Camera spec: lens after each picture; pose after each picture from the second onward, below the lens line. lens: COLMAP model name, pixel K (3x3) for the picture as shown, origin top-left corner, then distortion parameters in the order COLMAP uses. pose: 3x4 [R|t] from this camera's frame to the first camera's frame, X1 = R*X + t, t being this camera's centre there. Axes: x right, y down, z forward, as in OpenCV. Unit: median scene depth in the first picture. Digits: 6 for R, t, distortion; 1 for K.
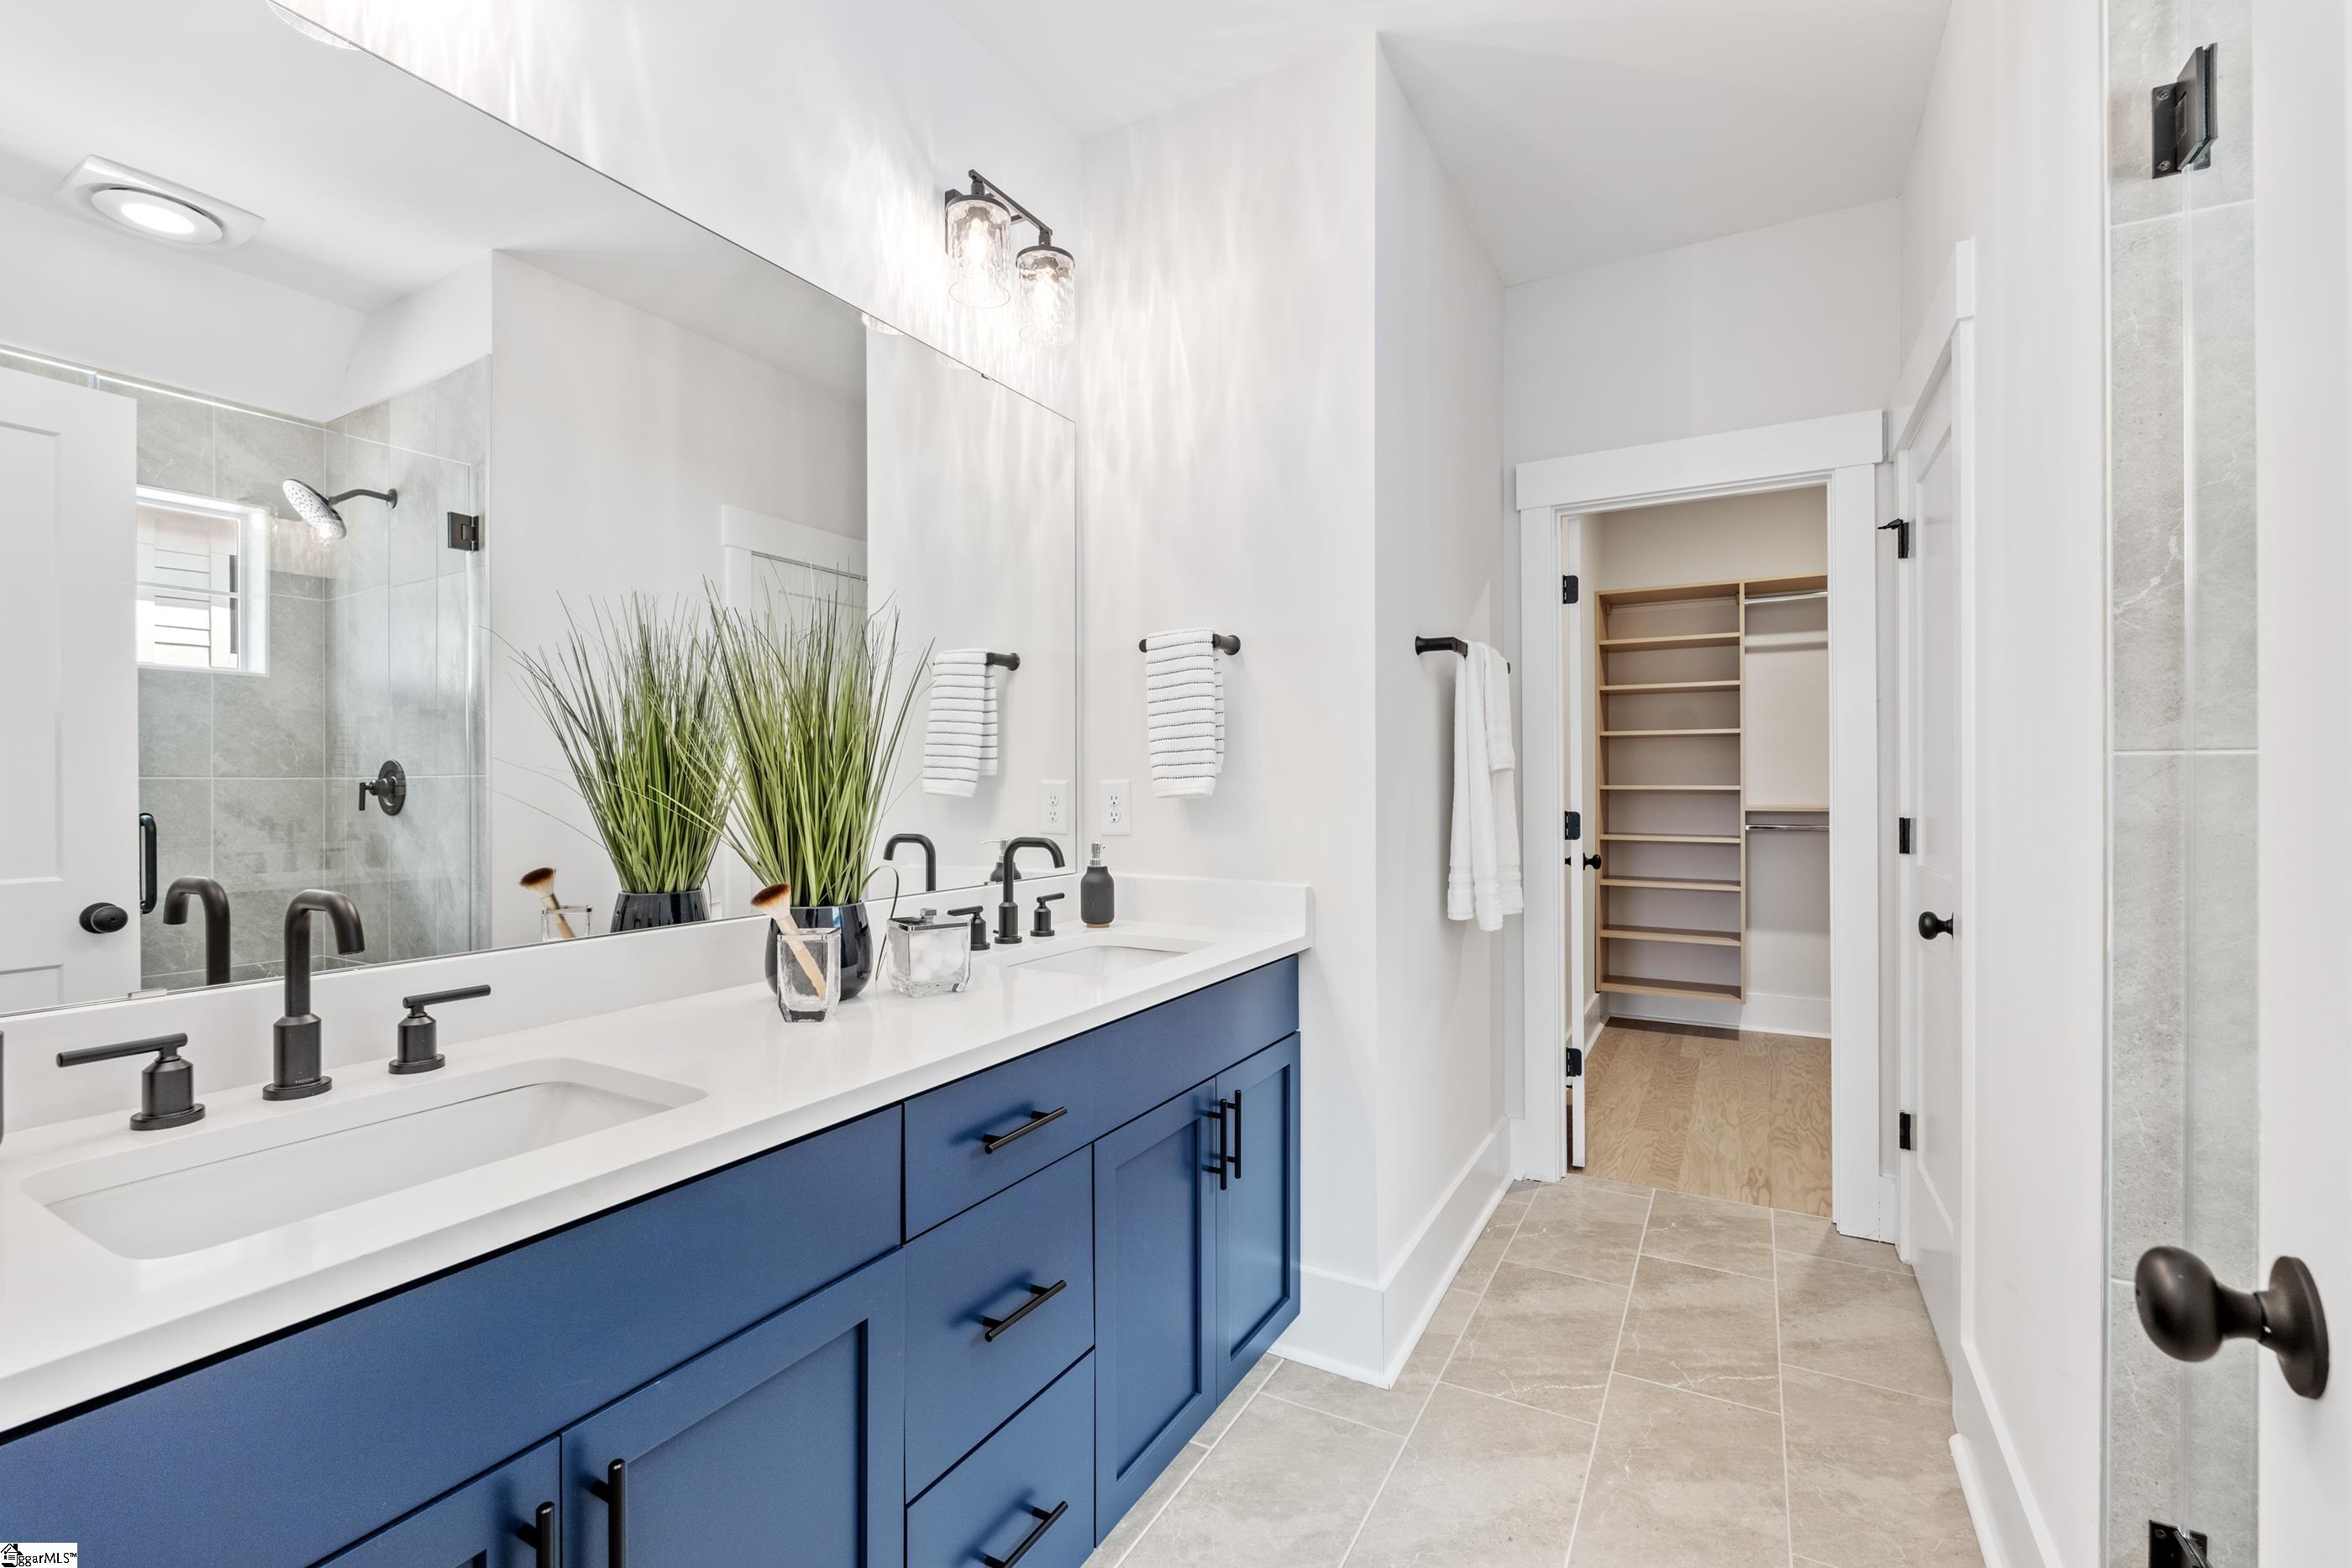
lens RADIAL K [[1028.0, 0, 1174.9], [0, 1028.0, 786.4], [0, 0, 1]] dist [-0.003188, -0.000815]
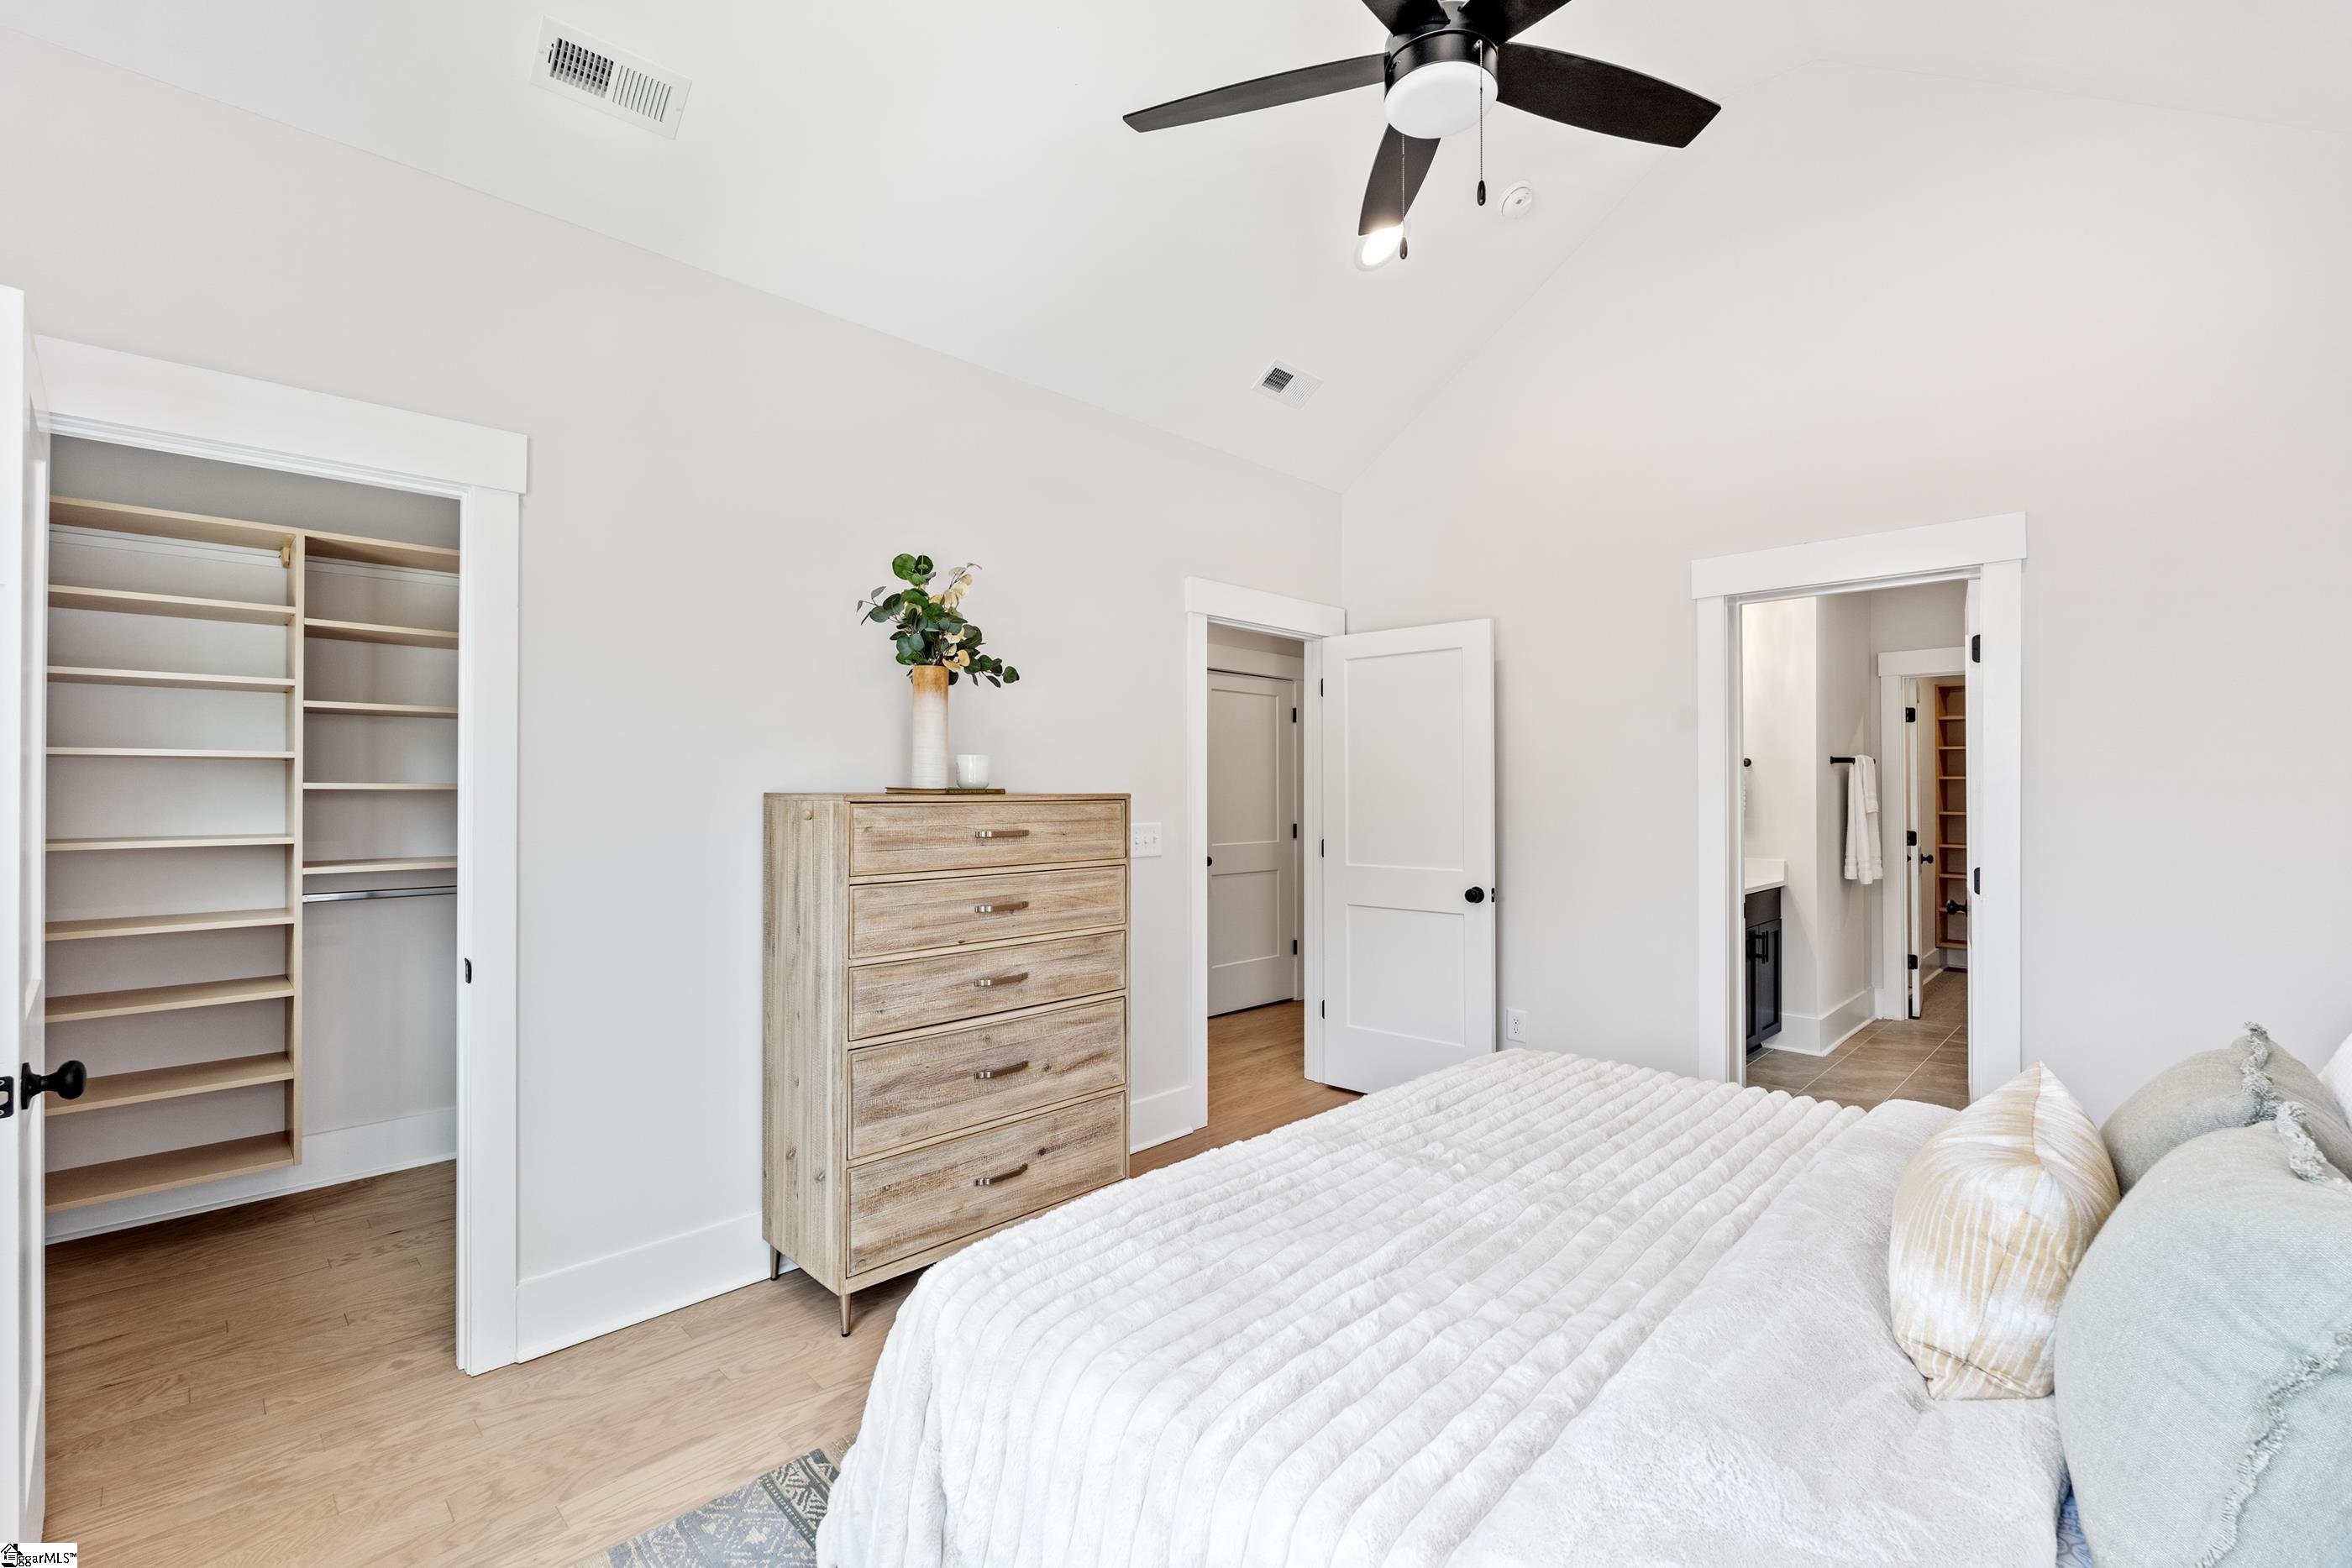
lens RADIAL K [[1028.0, 0, 1172.5], [0, 1028.0, 776.8], [0, 0, 1]] dist [-0.003188, -0.000815]
pose [[0.962301, 0.003103, -0.271970, -0.502491], [-0.005713, 0.999945, -0.008805, -0.062087], [0.271927, 0.010027, 0.962266, -1.457524]]
